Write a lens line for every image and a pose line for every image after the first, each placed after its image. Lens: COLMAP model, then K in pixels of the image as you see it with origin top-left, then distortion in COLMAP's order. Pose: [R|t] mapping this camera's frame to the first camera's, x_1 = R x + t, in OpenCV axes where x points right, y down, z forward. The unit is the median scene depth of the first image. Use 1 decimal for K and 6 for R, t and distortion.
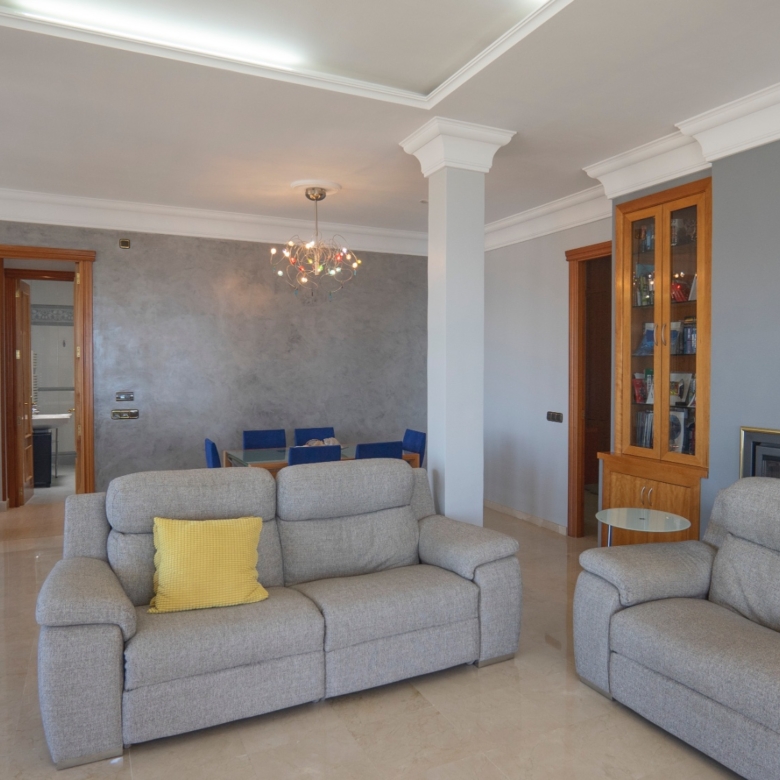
lens RADIAL K [[653.2, 0, 430.4], [0, 653.2, 380.5], [0, 0, 1]] dist [-0.031854, 0.005792]
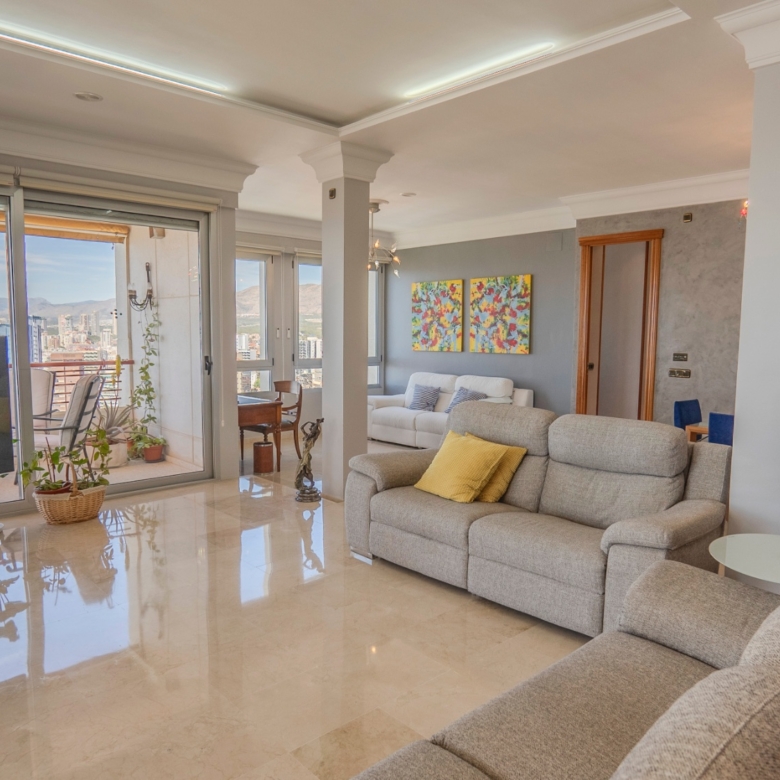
lens RADIAL K [[631.7, 0, 431.1], [0, 631.7, 393.7], [0, 0, 1]] dist [-0.035533, -0.007078]
pose [[0.306151, 0.094556, -0.947275, 0.619038], [-0.032168, 0.995514, 0.088975, 0.007333], [0.951439, 0.003232, 0.307820, 0.378347]]
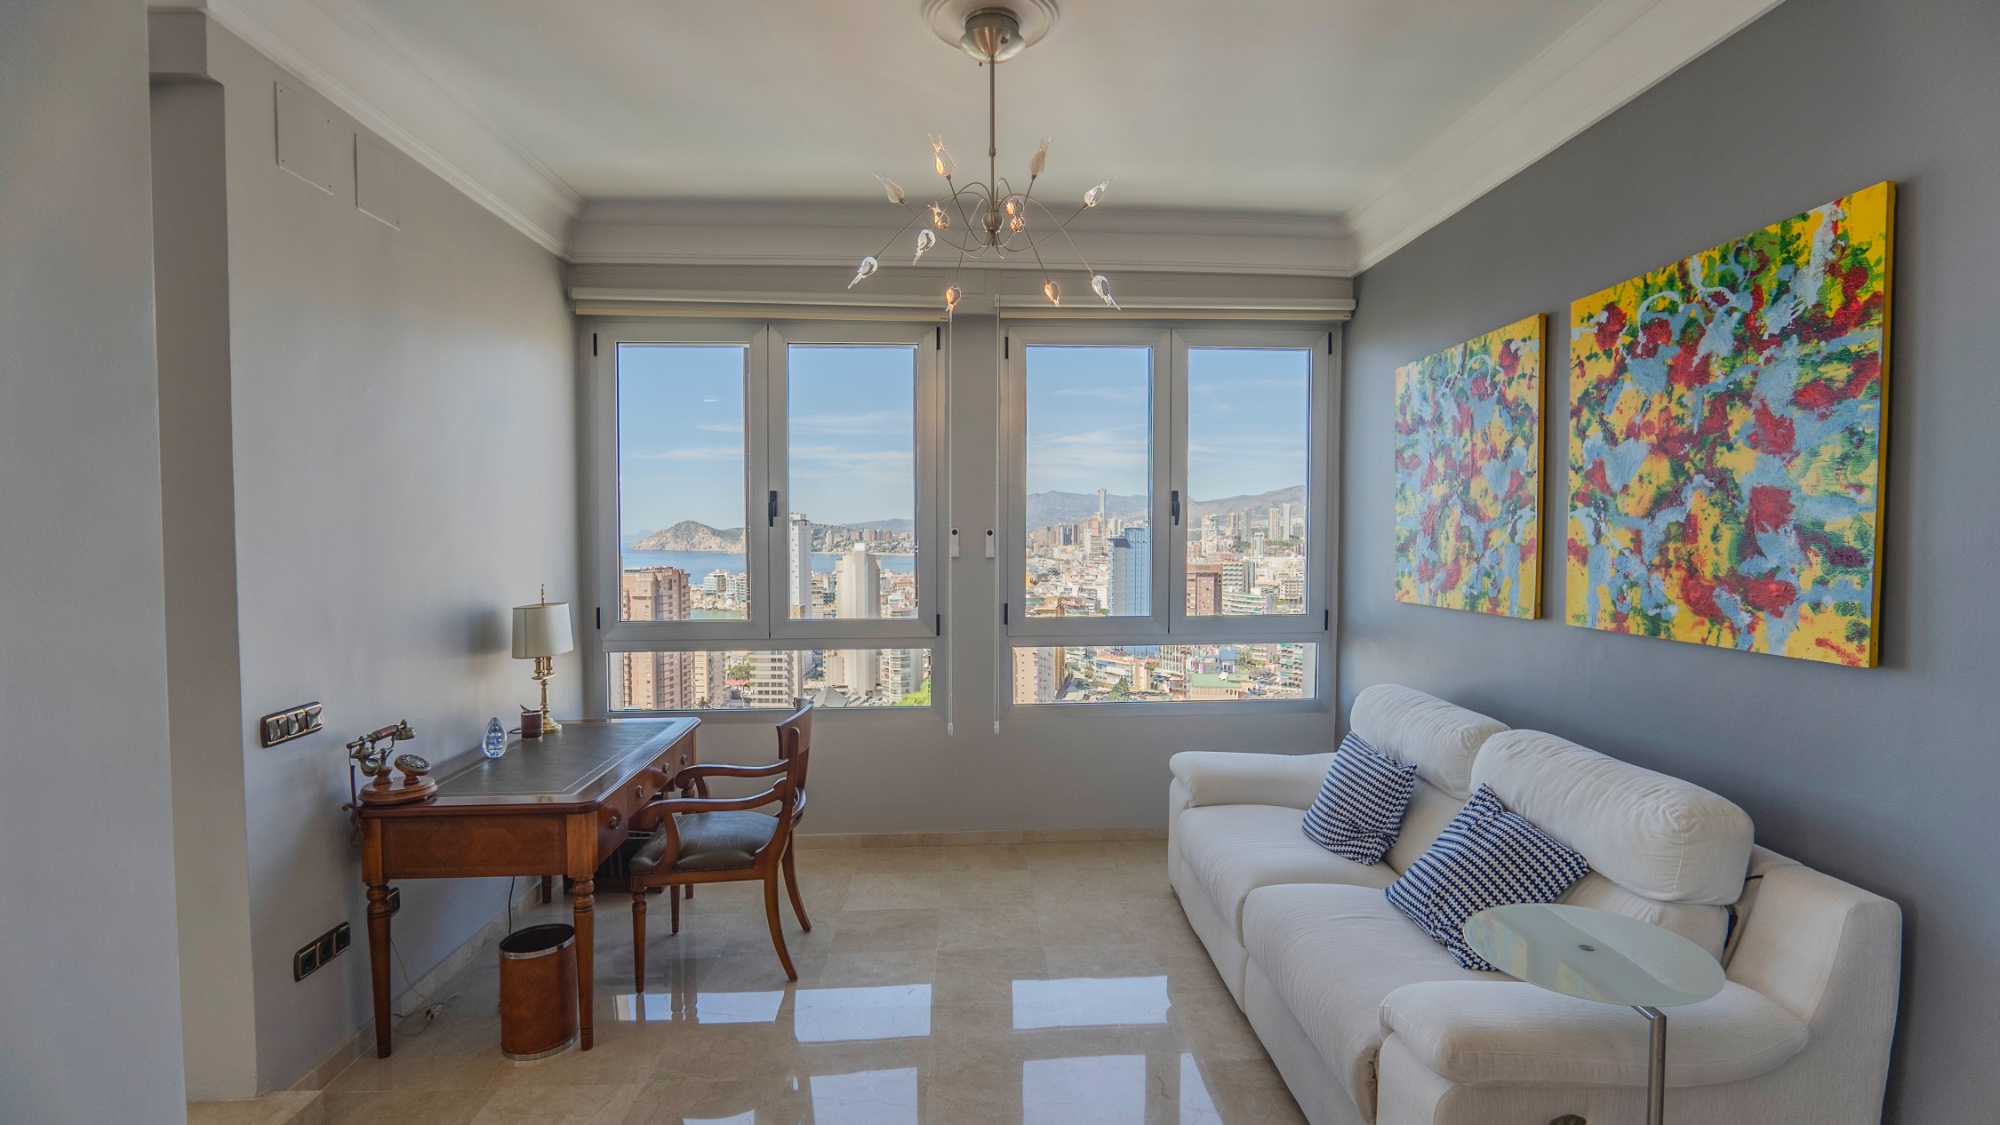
lens RADIAL K [[935.5, 0, 1022.3], [0, 935.5, 572.0], [0, 0, 1]] dist [-0.034251, 0.009248]
pose [[-0.401631, 0.037385, -0.915038, -0.594852], [-0.019764, 0.998580, 0.049474, -0.014720], [0.915588, 0.037955, -0.400322, 1.078229]]
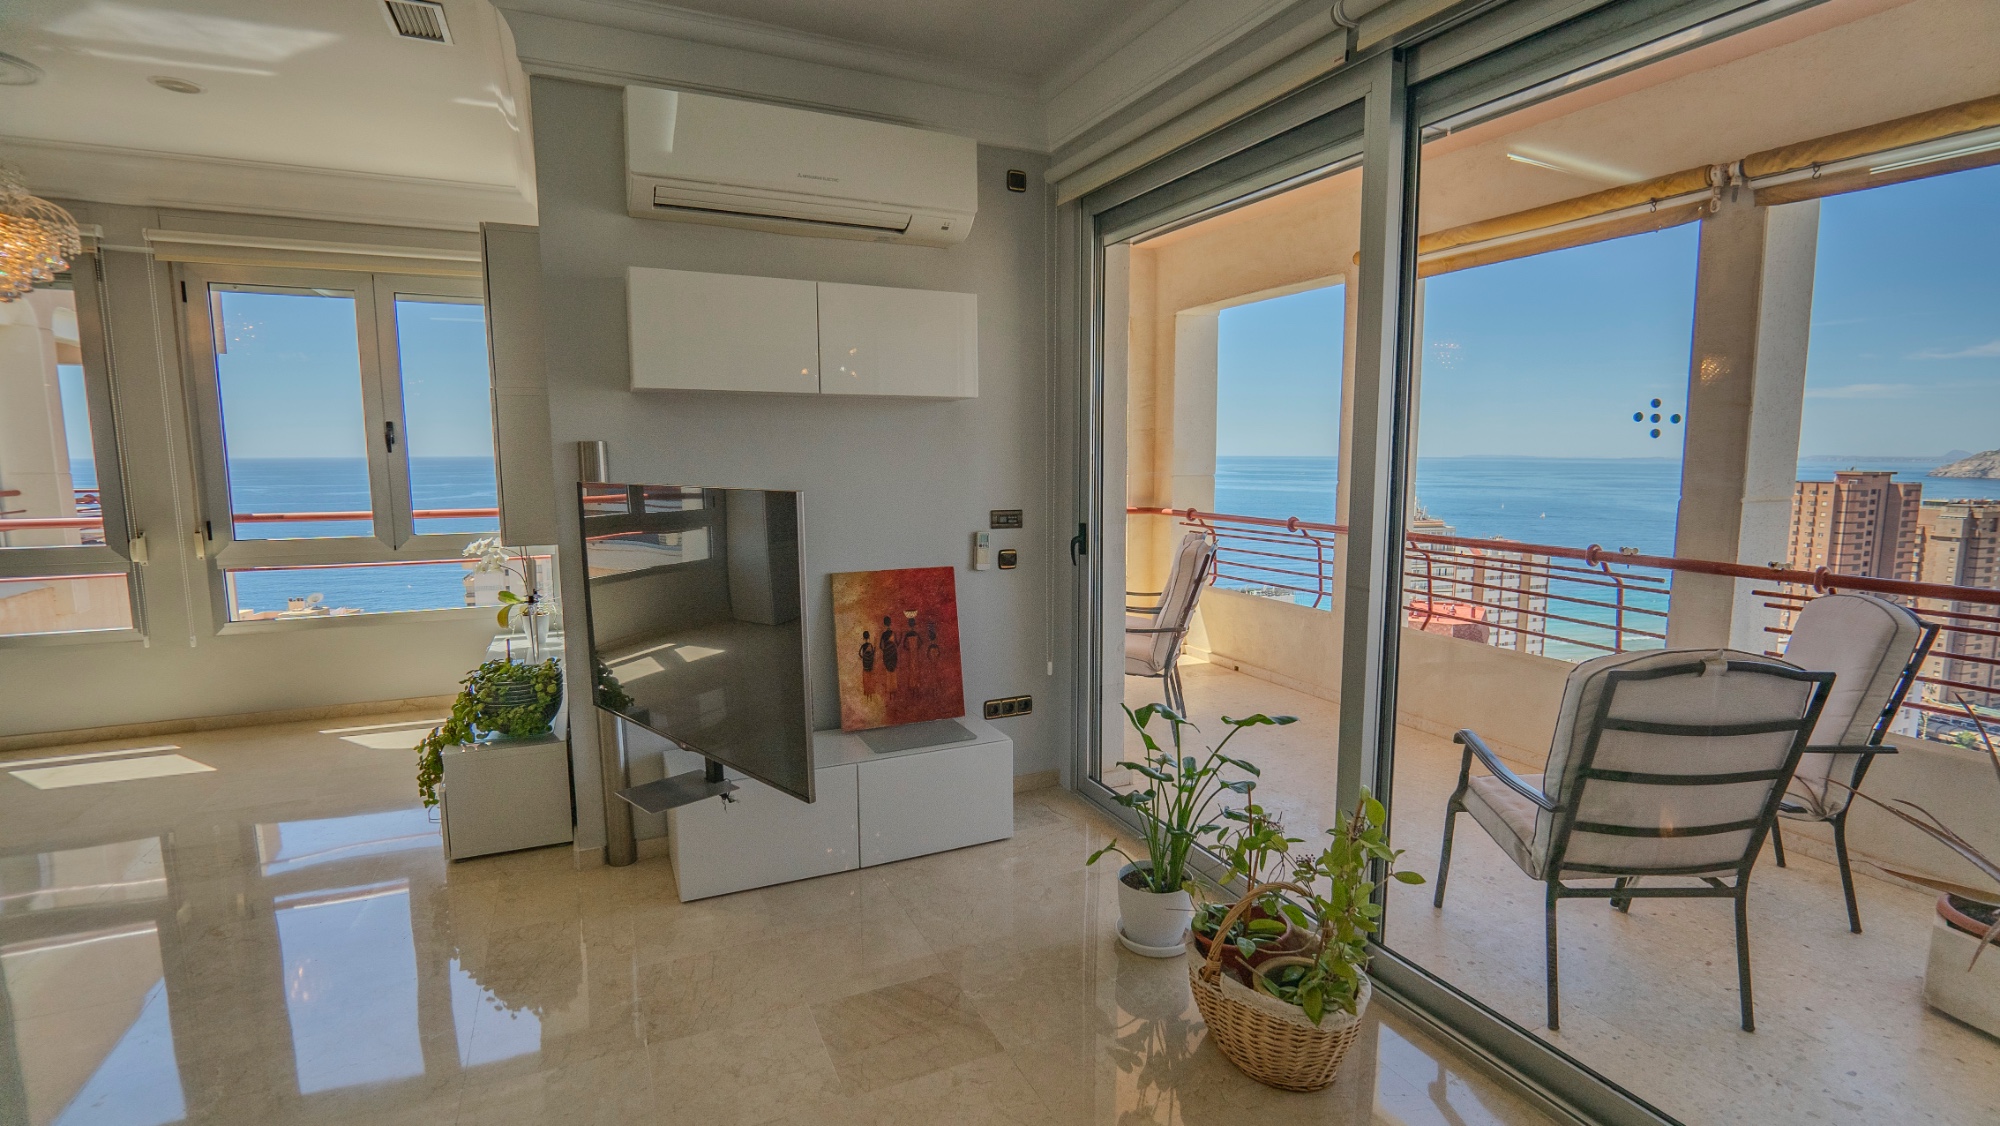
lens RADIAL K [[930.4, 0, 1050.7], [0, 930.4, 569.5], [0, 0, 1]] dist [-0.035473, 0.008957]
pose [[-0.999937, -0.006417, 0.009234, -0.491058], [-0.004955, 0.988603, 0.150463, -0.013865], [-0.010095, 0.150408, -0.988573, 0.615855]]
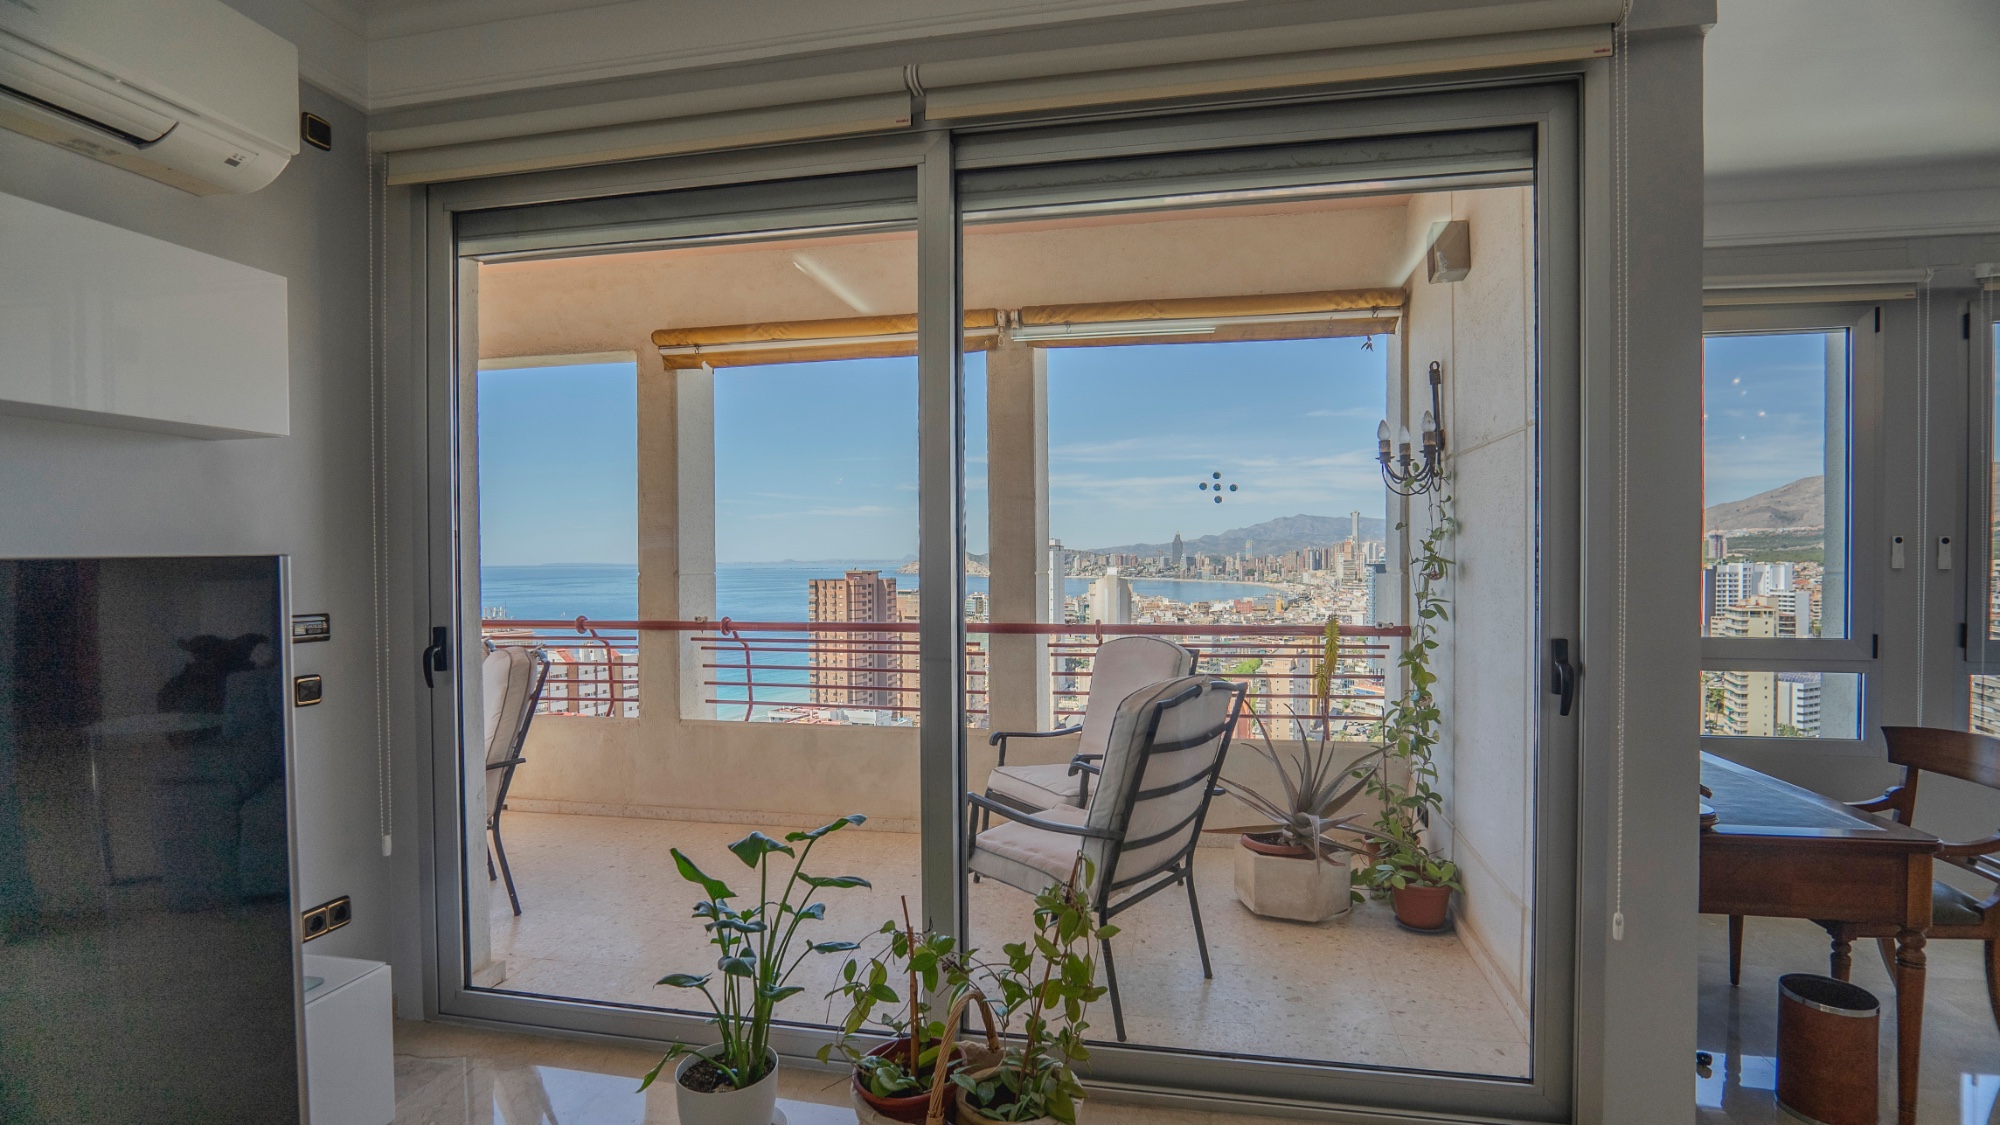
lens RADIAL K [[916.1, 0, 1017.6], [0, 916.1, 571.0], [0, 0, 1]] dist [-0.021594, 0.001287]
pose [[-0.629770, 0.011426, -0.776698, -0.275024], [-0.015007, 0.999526, 0.026872, 0.016336], [0.776637, 0.028579, -0.629300, 0.417765]]
